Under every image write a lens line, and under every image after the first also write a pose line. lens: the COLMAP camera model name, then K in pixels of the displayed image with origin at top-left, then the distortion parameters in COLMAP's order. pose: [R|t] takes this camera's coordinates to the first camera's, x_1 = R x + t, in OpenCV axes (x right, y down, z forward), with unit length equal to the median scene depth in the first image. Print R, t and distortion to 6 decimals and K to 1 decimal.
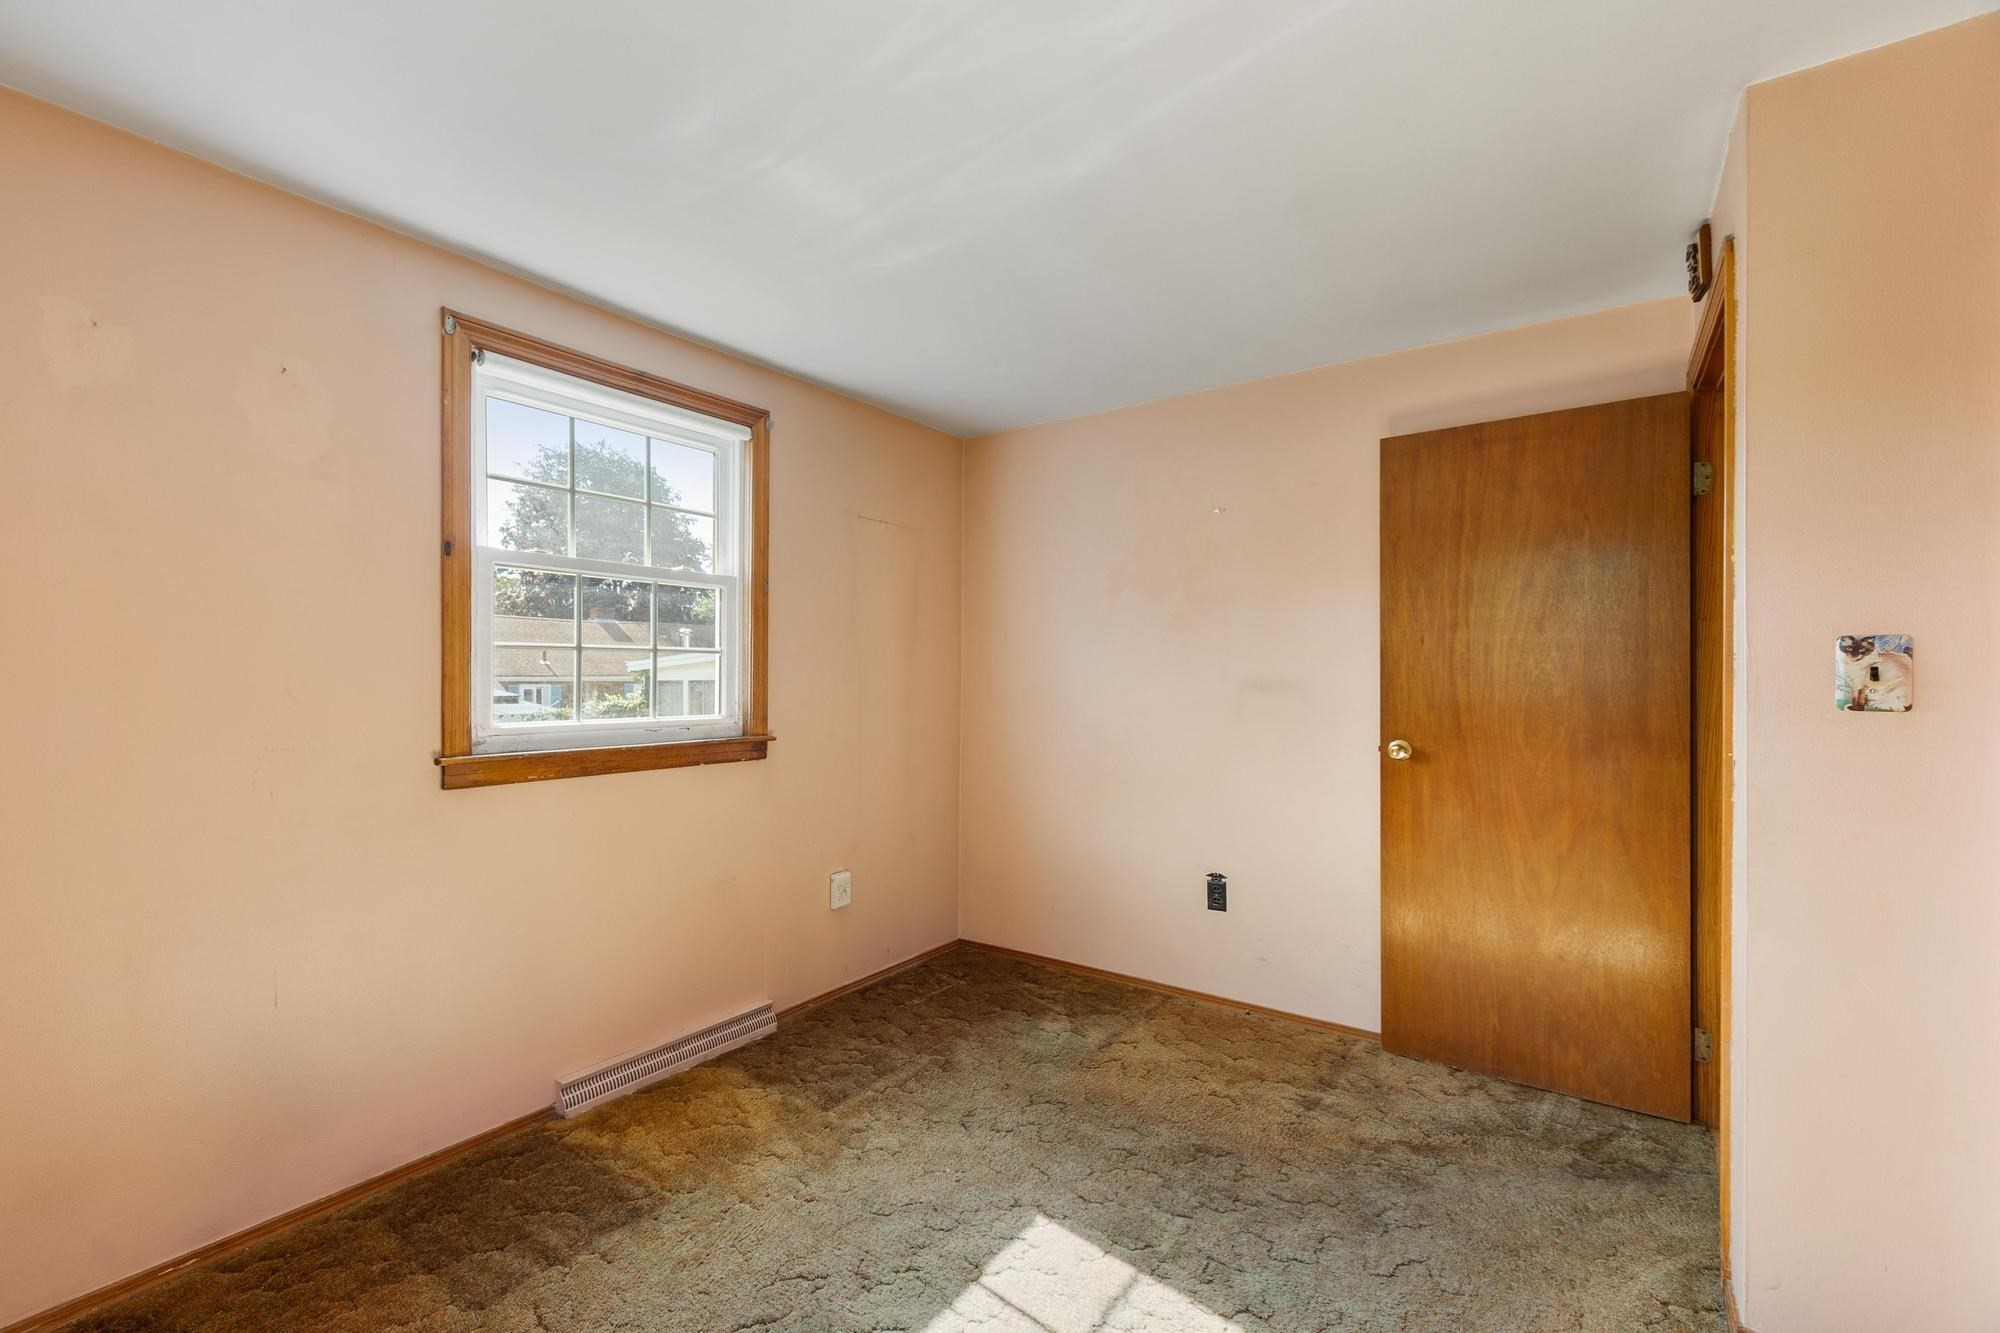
lens RADIAL K [[900.4, 0, 998.8], [0, 900.4, 666.6], [0, 0, 1]] dist [-0.003636, -0.000721]
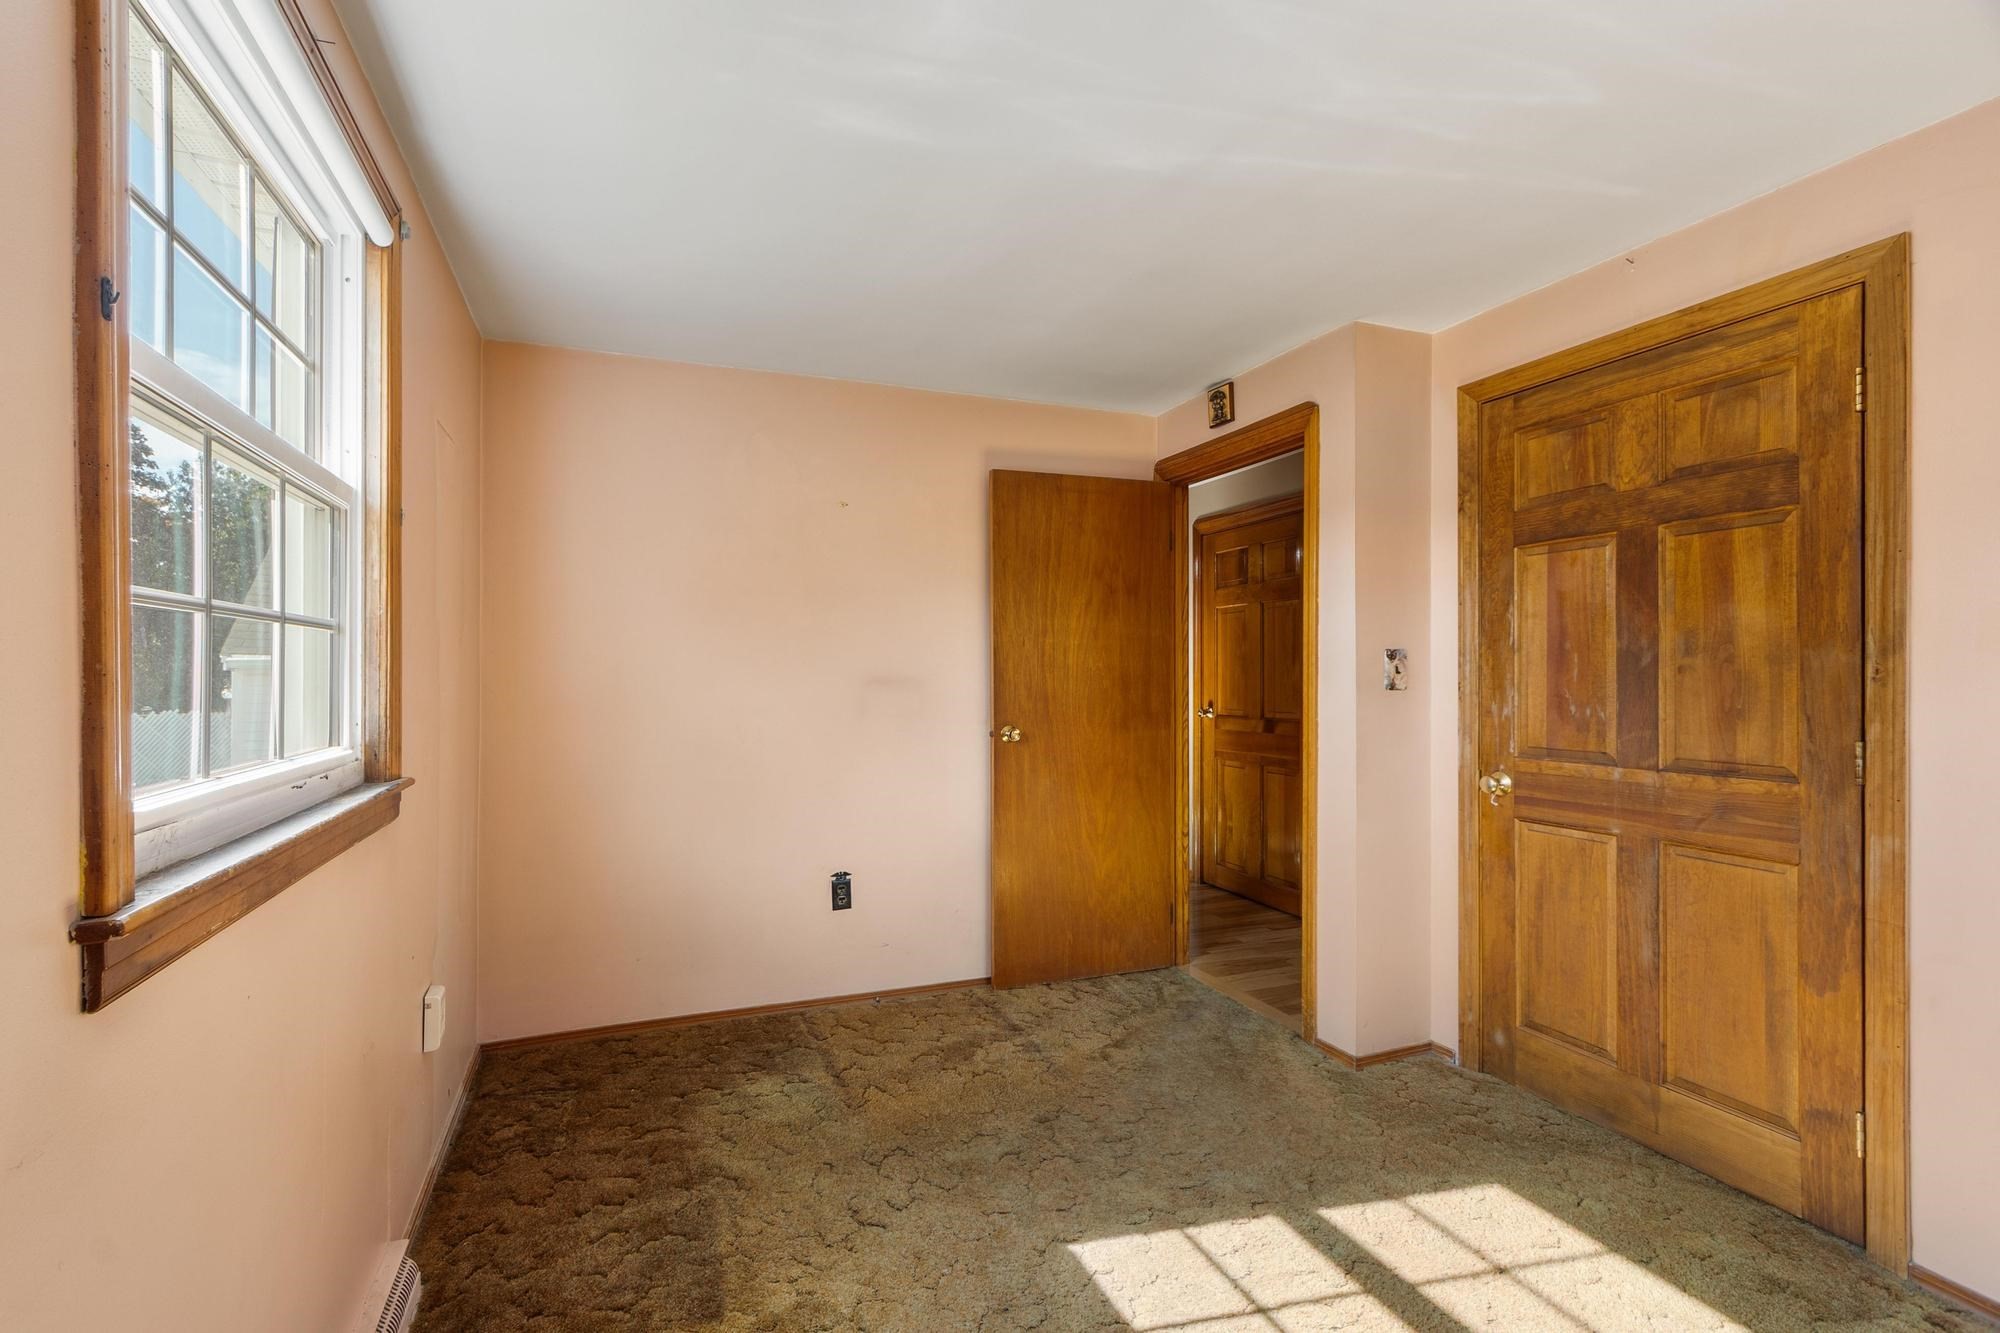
lens RADIAL K [[850.0, 0, 996.0], [0, 850.0, 672.4], [0, 0, 1]] dist [0.002115, -0.000095]
pose [[0.549579, -0.003542, 0.835434, -0.542926], [-0.005785, 0.999951, 0.008045, 0.002123], [-0.835422, -0.009255, 0.549532, 0.424751]]
